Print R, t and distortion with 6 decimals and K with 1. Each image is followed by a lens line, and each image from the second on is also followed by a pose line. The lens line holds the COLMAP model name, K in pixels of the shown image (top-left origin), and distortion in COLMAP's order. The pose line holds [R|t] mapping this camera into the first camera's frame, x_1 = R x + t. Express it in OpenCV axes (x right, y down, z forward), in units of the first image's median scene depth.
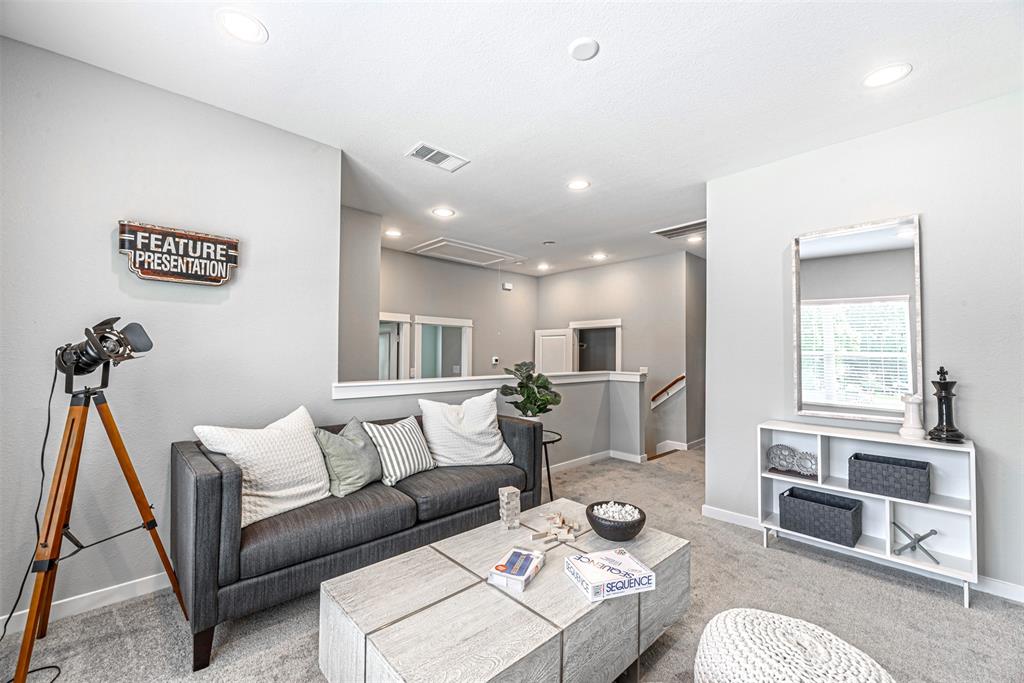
lens RADIAL K [[416.1, 0, 511.7], [0, 416.1, 346.4], [0, 0, 1]] dist [-0.000276, 0.000303]
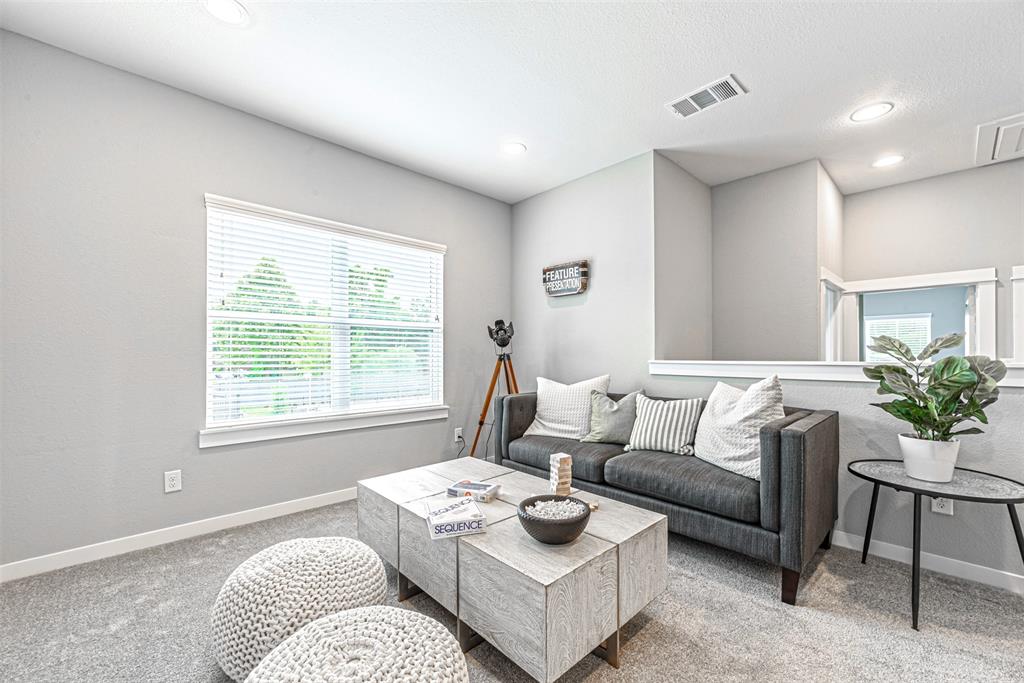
lens RADIAL K [[412.4, 0, 508.3], [0, 412.4, 353.7], [0, 0, 1]] dist [0.000687, 0.000136]
pose [[0.003785, -0.005722, -0.999976, 0.853991], [0.022224, 0.999737, -0.005637, 0.084677], [0.999746, -0.022202, 0.003911, 0.747988]]
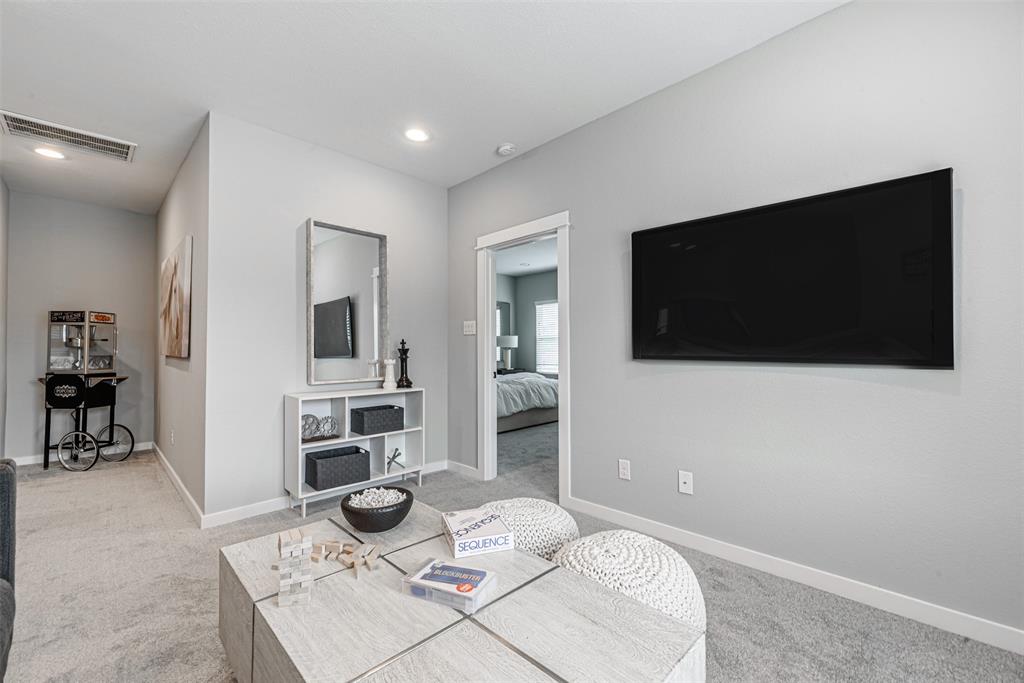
lens RADIAL K [[426.2, 0, 512.0], [0, 426.2, 348.5], [0, 0, 1]] dist [-0.002754, 0.000086]
pose [[-0.034219, 0.001868, 0.999413, -0.504875], [-0.019055, 0.999815, -0.002521, 0.076020], [-0.999233, -0.019130, -0.034177, 0.623777]]
